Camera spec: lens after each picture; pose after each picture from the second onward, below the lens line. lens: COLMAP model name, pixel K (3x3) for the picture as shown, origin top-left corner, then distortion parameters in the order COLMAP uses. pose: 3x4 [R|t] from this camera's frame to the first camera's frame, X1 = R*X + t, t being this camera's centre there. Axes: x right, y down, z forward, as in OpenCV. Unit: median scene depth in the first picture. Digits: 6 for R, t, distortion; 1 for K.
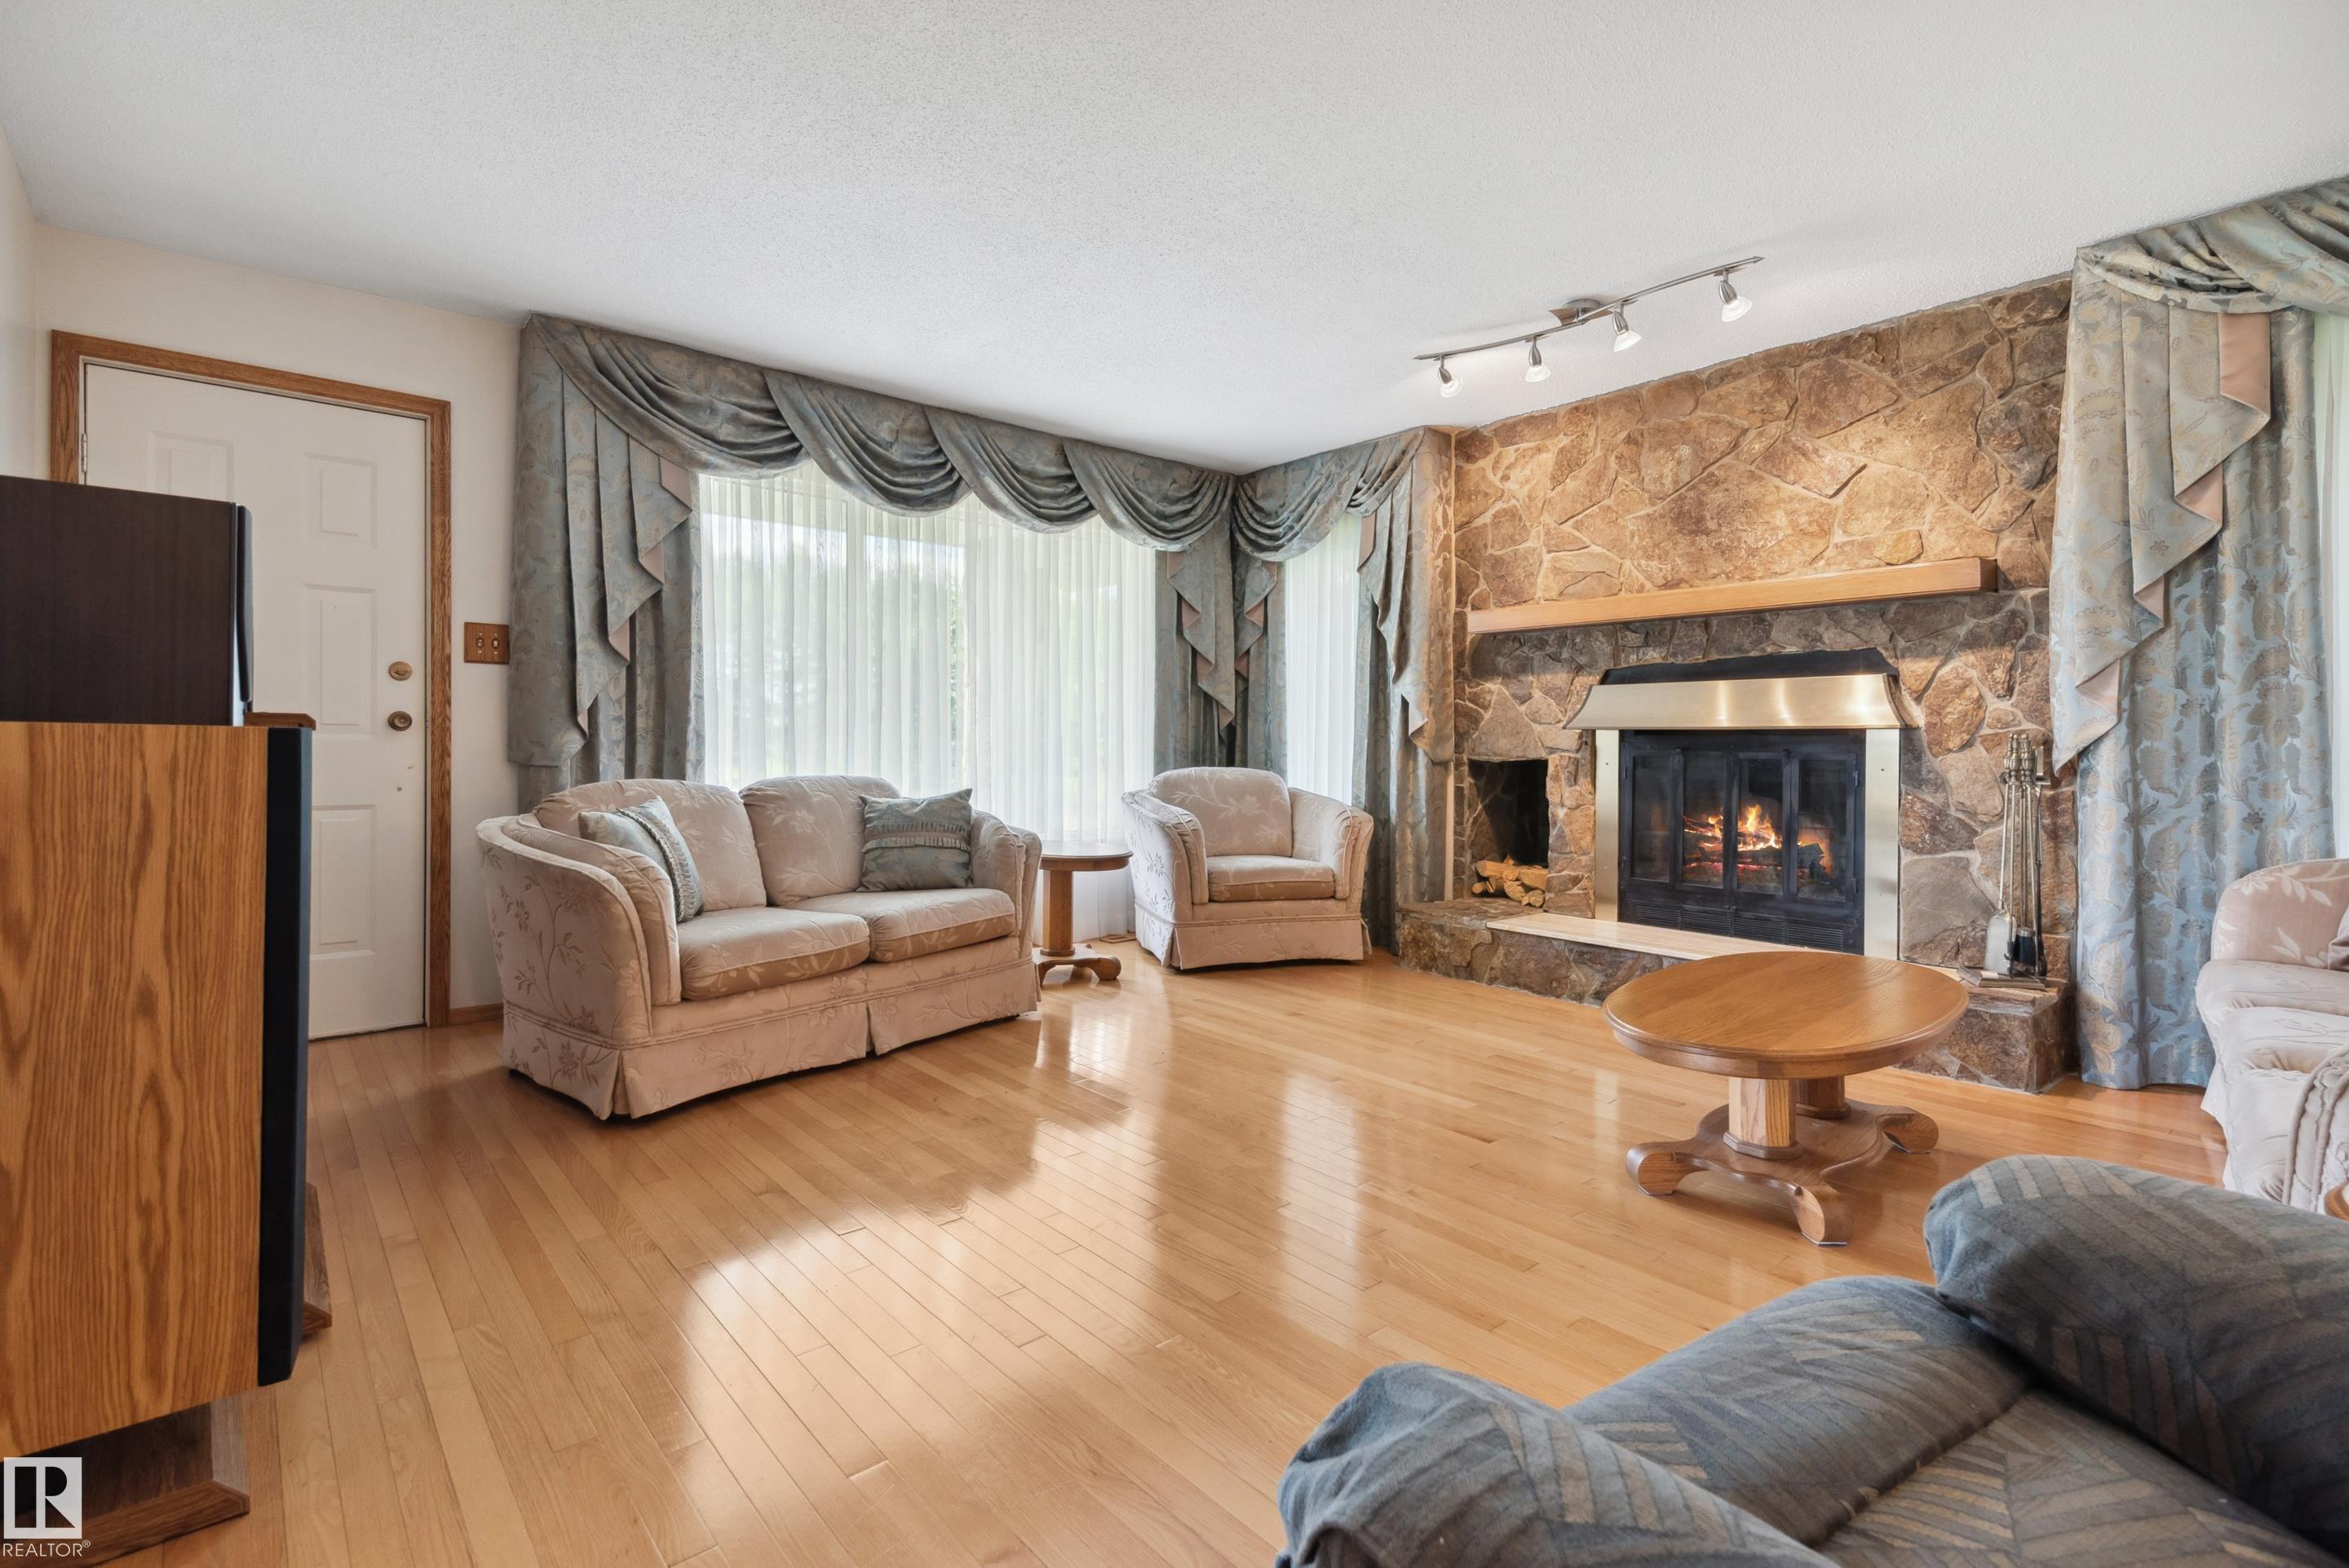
lens RADIAL K [[1081.4, 0, 1172.8], [0, 1081.4, 750.5], [0, 0, 1]] dist [0.039565, -0.016906]
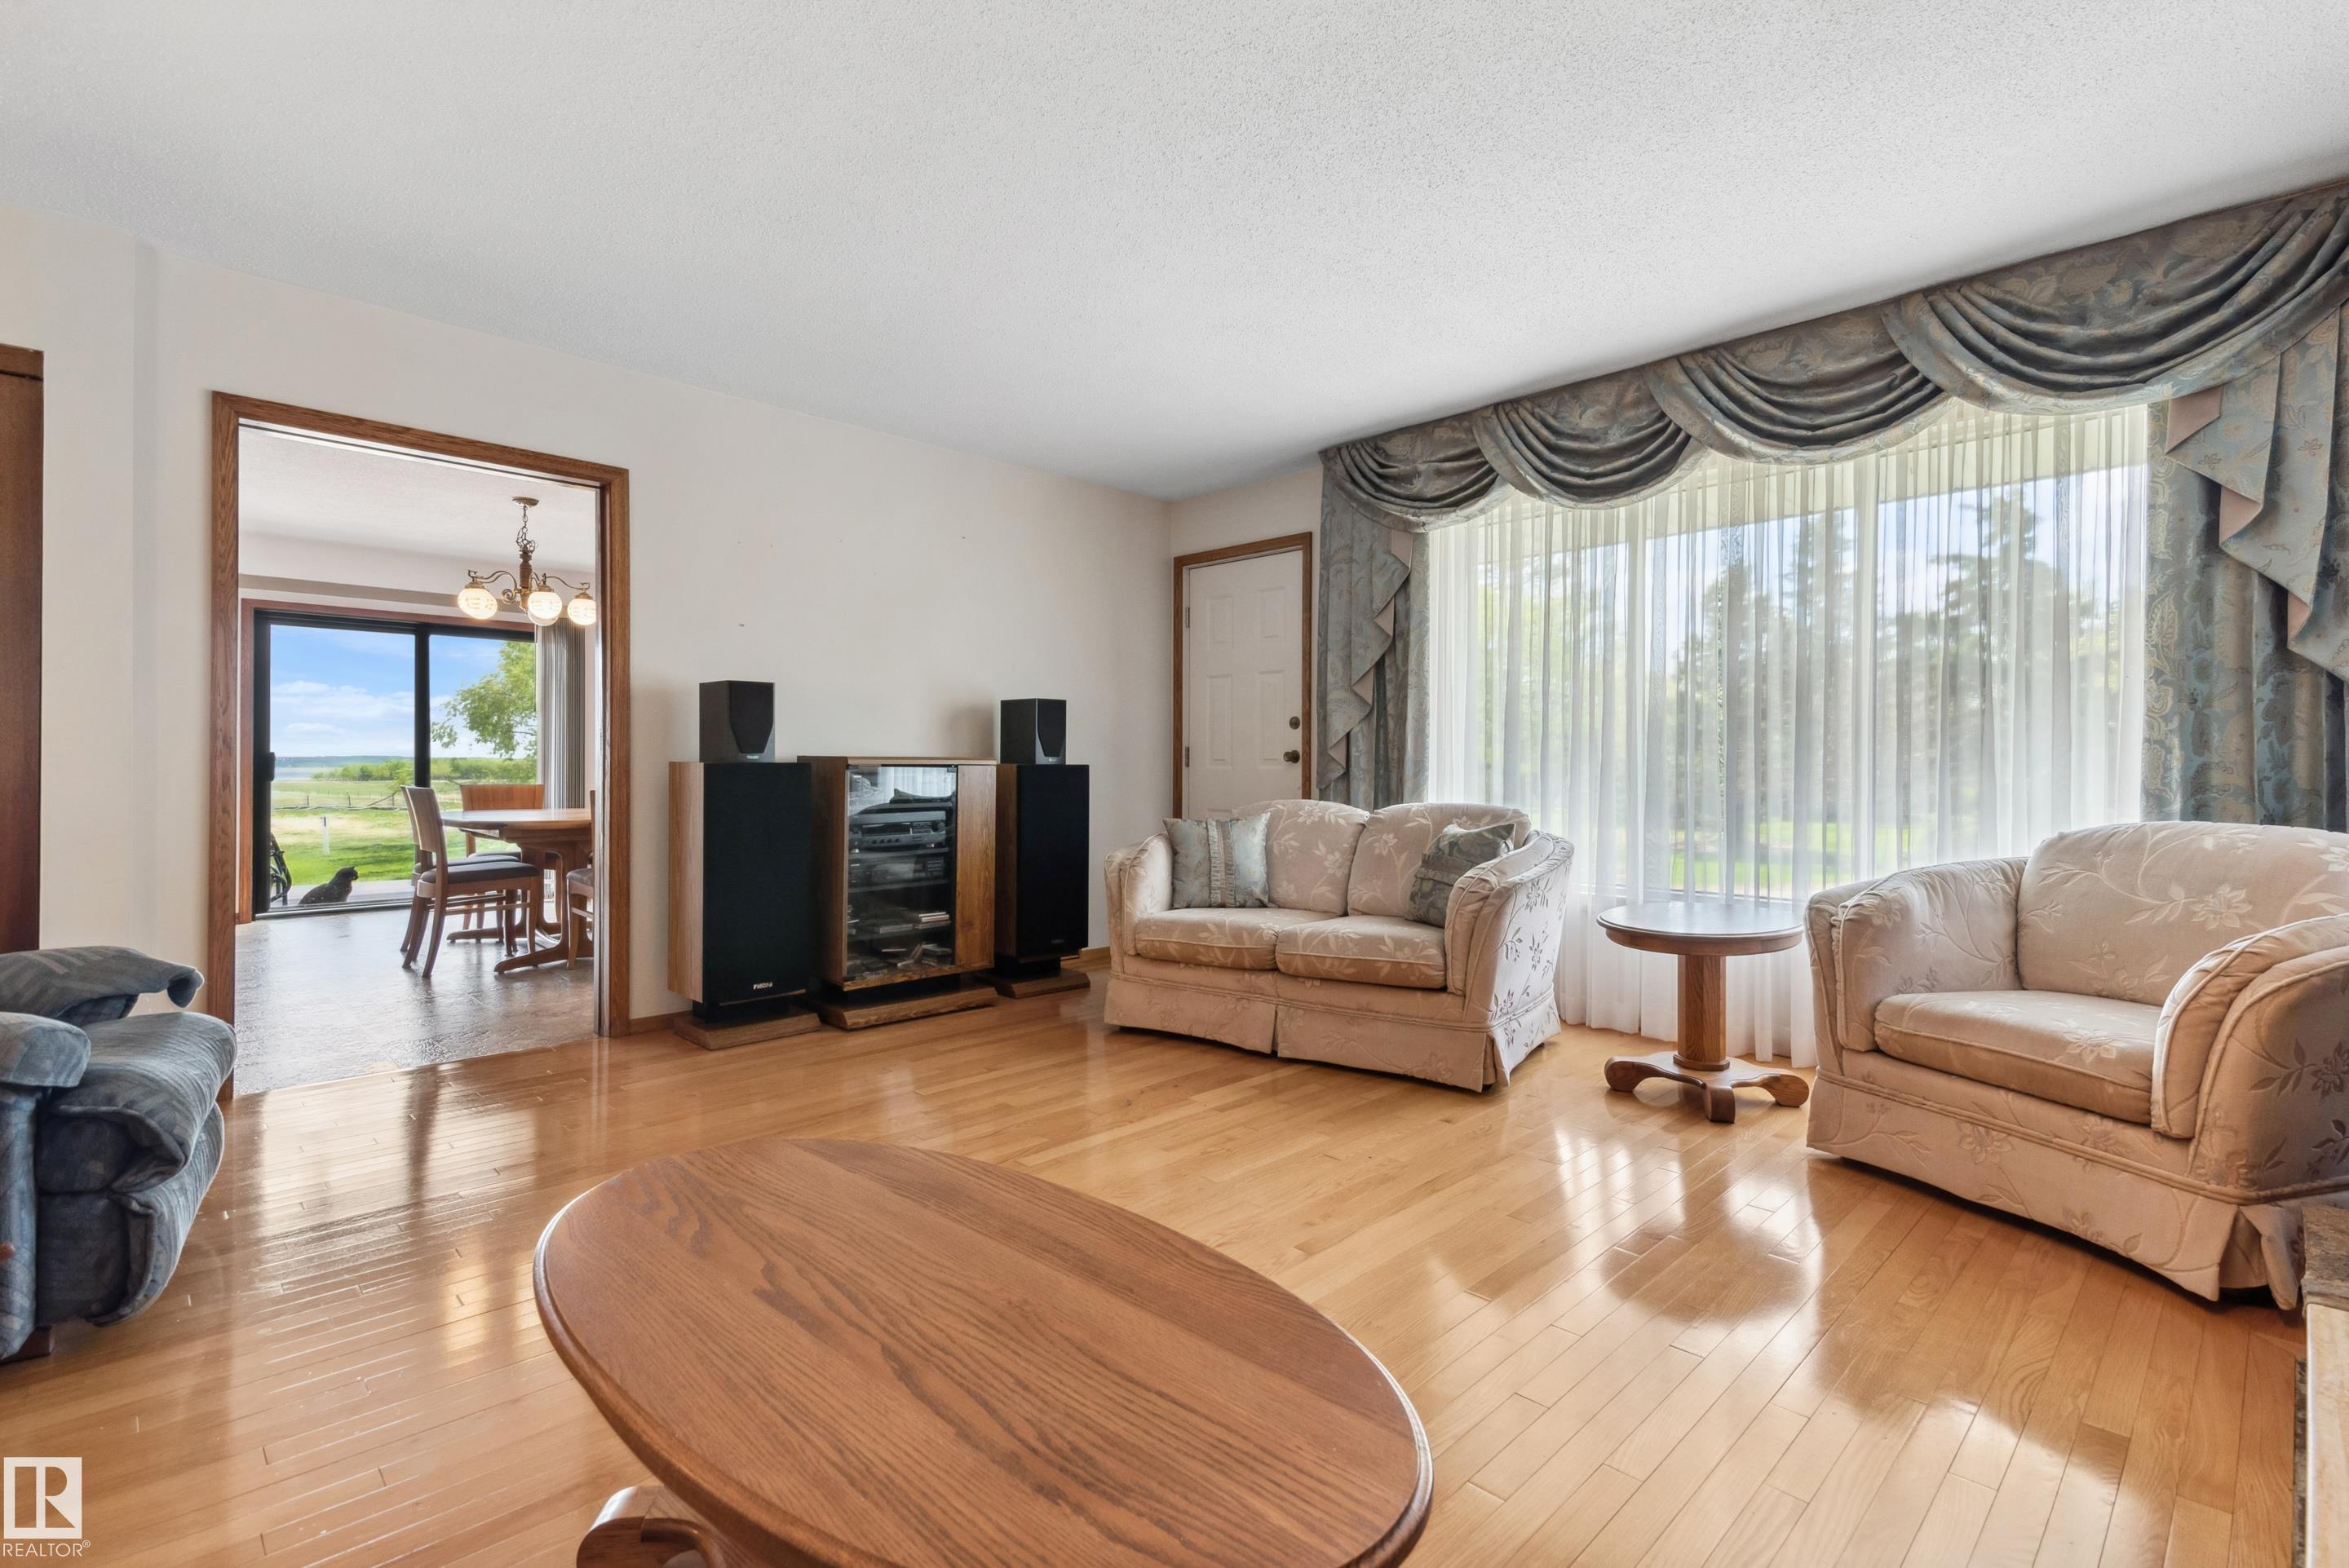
lens RADIAL K [[1081.4, 0, 1172.8], [0, 1081.4, 750.5], [0, 0, 1]] dist [0.039565, -0.016906]
pose [[0.064144, -0.015195, -0.997825, 0.688012], [-0.003566, 0.999874, -0.015456, -0.009555], [0.997934, 0.004550, 0.064082, 0.693012]]
